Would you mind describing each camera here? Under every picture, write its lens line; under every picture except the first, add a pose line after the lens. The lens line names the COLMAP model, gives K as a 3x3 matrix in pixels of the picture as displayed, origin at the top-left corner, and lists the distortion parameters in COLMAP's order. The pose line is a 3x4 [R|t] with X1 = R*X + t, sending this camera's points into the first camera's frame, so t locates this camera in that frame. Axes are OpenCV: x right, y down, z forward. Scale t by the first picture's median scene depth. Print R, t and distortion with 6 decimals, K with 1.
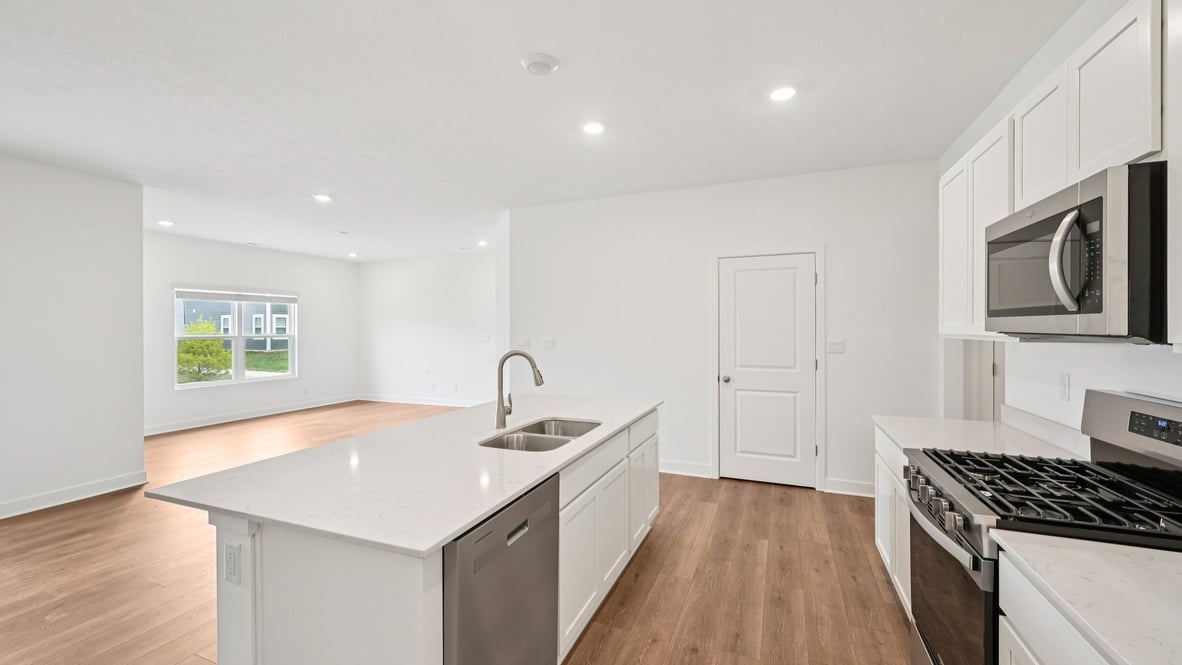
lens RADIAL K [[467.7, 0, 591.0], [0, 467.7, 332.5], [0, 0, 1]] dist [0.003612, 0.000262]
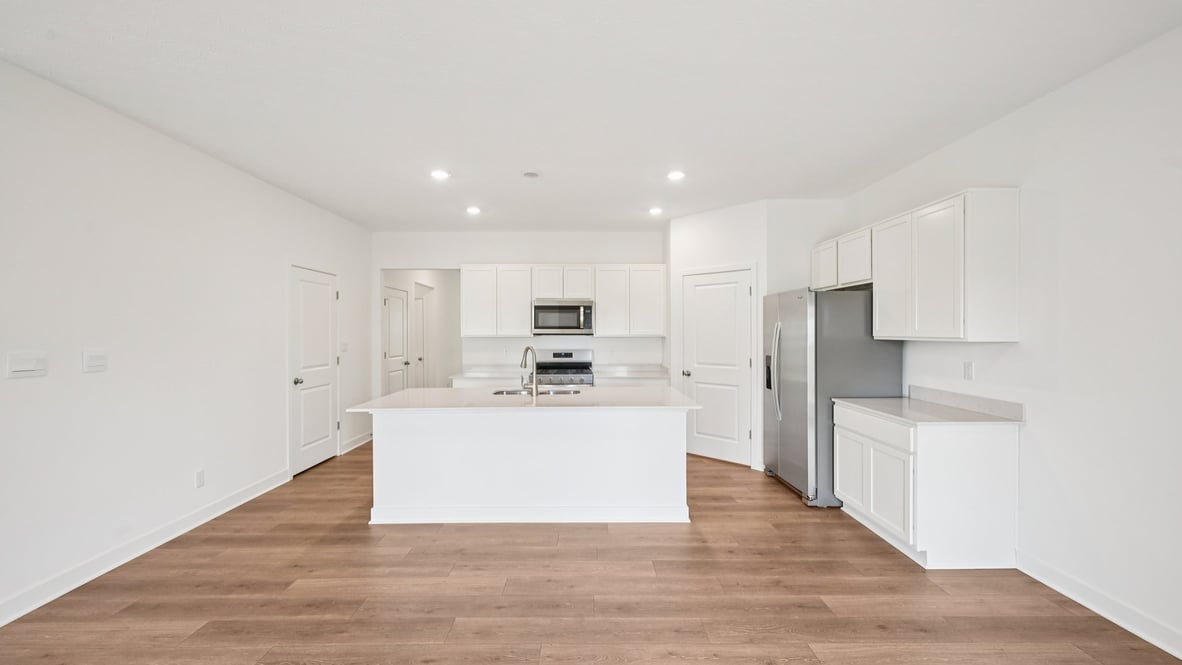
lens RADIAL K [[460.8, 0, 588.4], [0, 460.8, 334.6], [0, 0, 1]] dist [0.001707, 0.000142]
pose [[-0.382036, 0.001231, 0.924147, -0.903702], [0.014171, 0.999889, 0.004526, -0.001215], [-0.924039, 0.014825, -0.382011, 0.769442]]
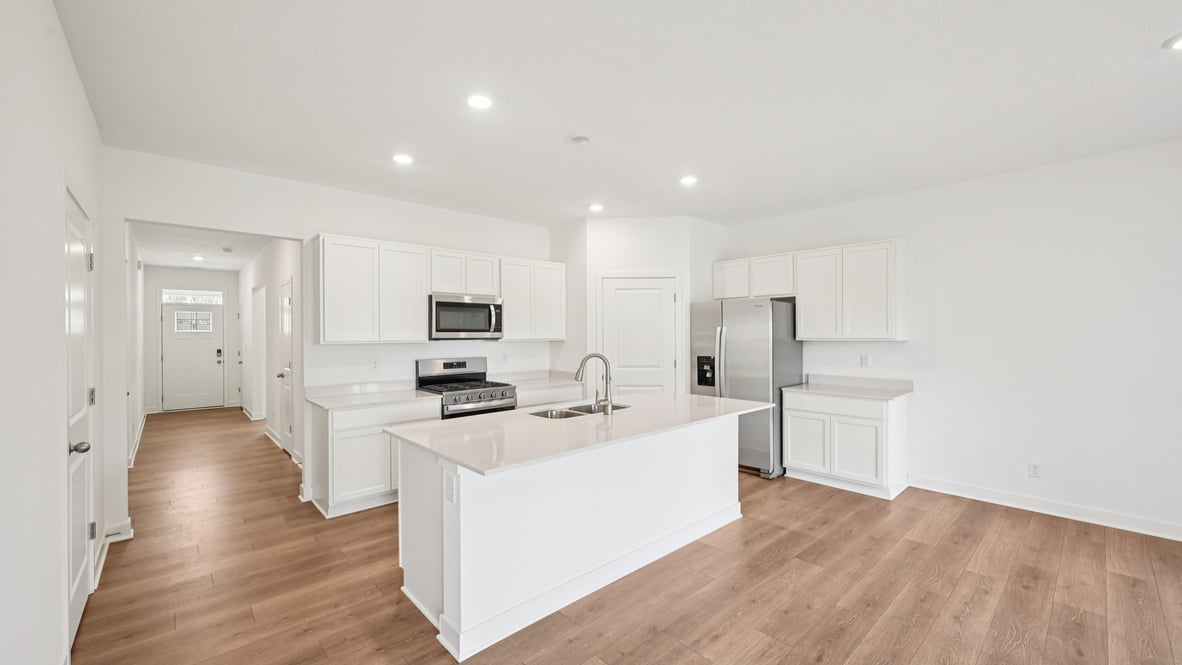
lens RADIAL K [[467.7, 0, 591.0], [0, 467.7, 332.5], [0, 0, 1]] dist [0.003612, 0.000262]
pose [[-0.903160, 0.011653, 0.429145, -0.374589], [0.014777, 0.999883, 0.003949, -0.011546], [-0.429049, 0.009908, -0.903227, 1.173419]]
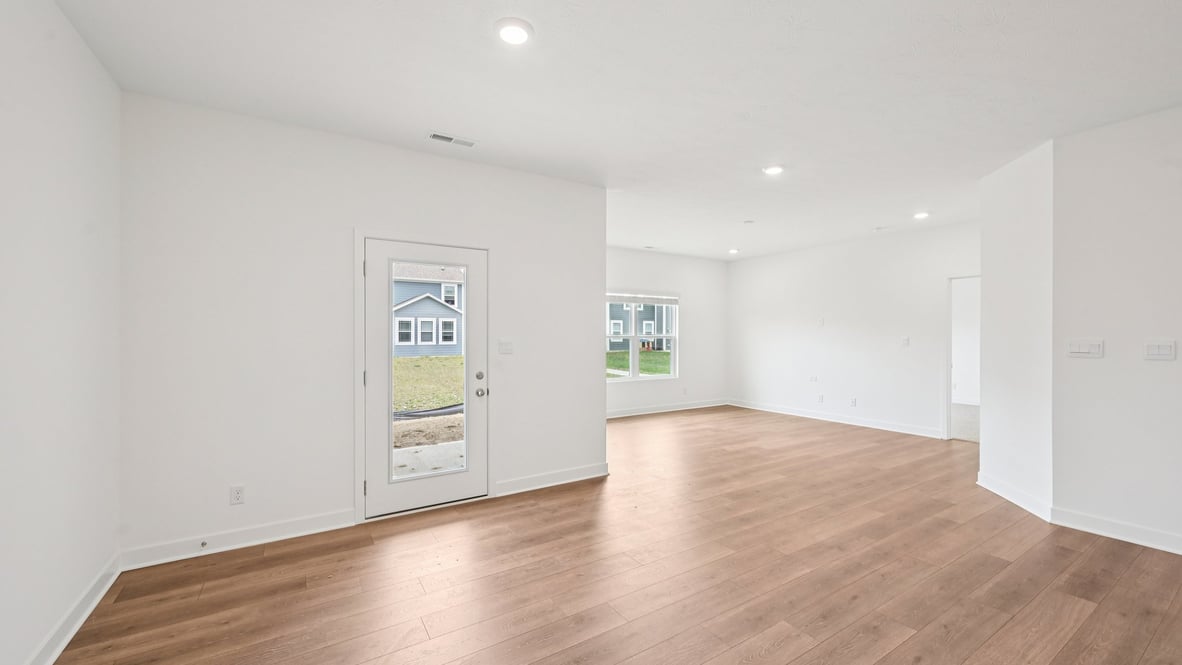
lens RADIAL K [[460.8, 0, 588.4], [0, 460.8, 334.6], [0, 0, 1]] dist [0.001707, 0.000142]
pose [[0.817089, 0.005492, -0.576485, -0.381621], [-0.009573, 0.999946, -0.004042, 0.015728], [0.576432, 0.008821, 0.817097, 0.136369]]
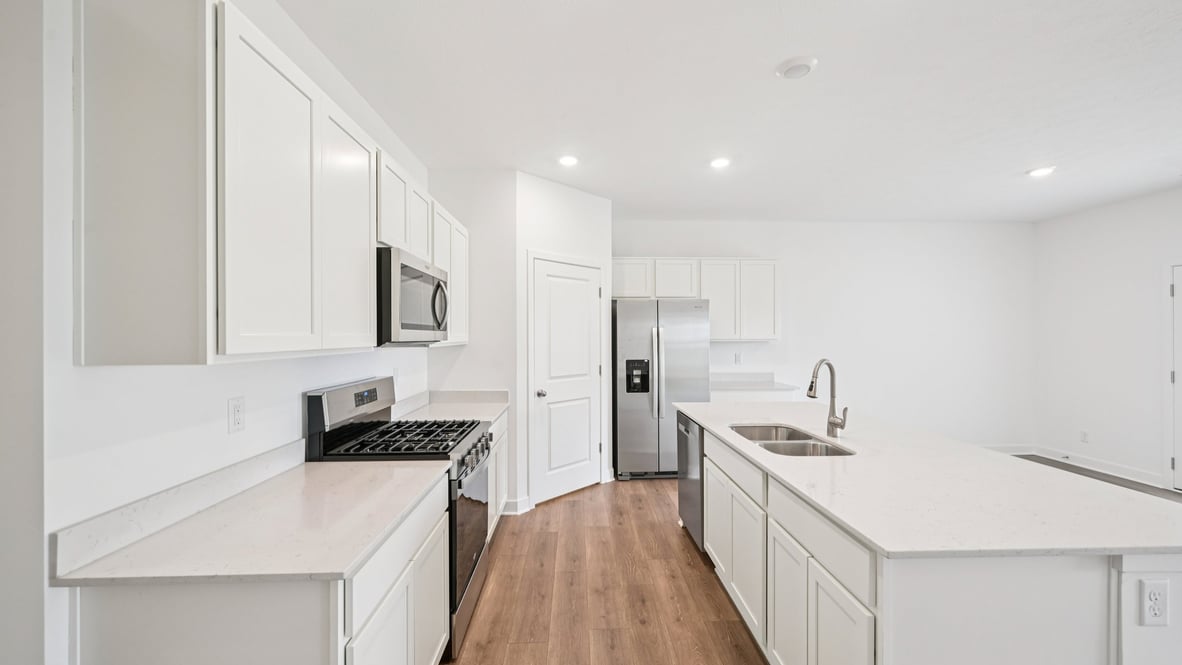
lens RADIAL K [[467.7, 0, 591.0], [0, 467.7, 332.5], [0, 0, 1]] dist [0.003612, 0.000262]
pose [[-0.912156, 0.004967, -0.409813, 0.370767], [0.001522, 0.999961, 0.008734, -0.014290], [0.409840, 0.007343, -0.912128, 0.920868]]
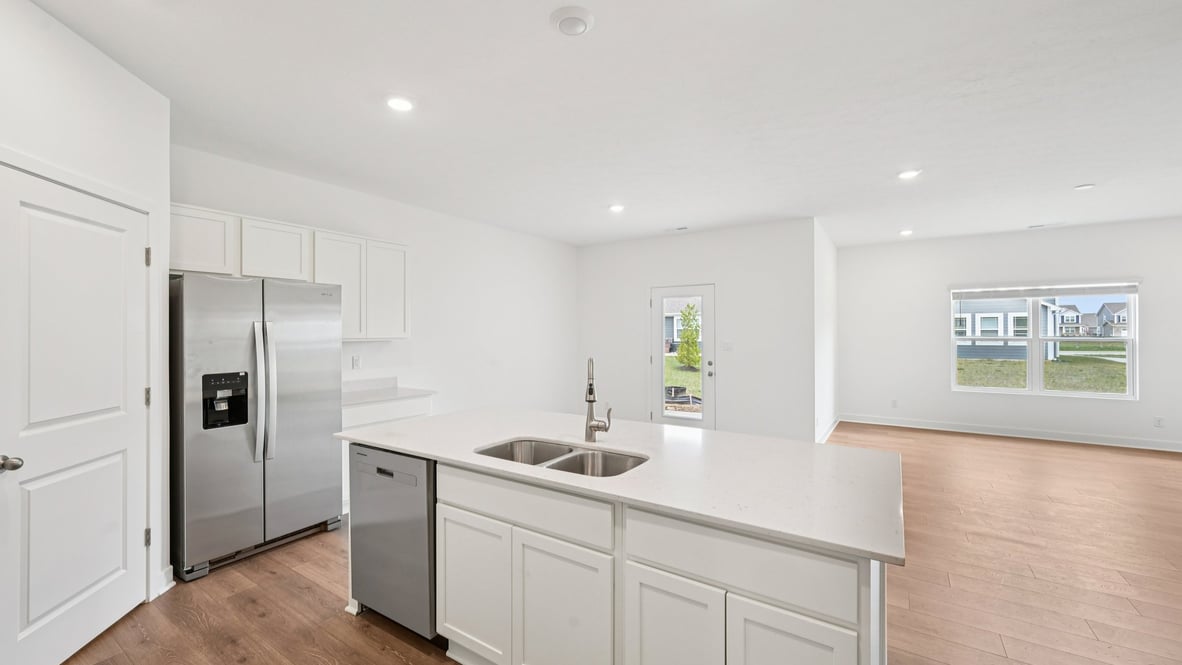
lens RADIAL K [[472.7, 0, 589.0], [0, 472.7, 328.5], [0, 0, 1]] dist [0.003836, -0.000184]
pose [[-0.204460, -0.002495, -0.978872, 0.386869], [-0.006229, 0.999980, -0.001248, -0.008388], [0.978855, 0.005842, -0.204472, 0.643858]]
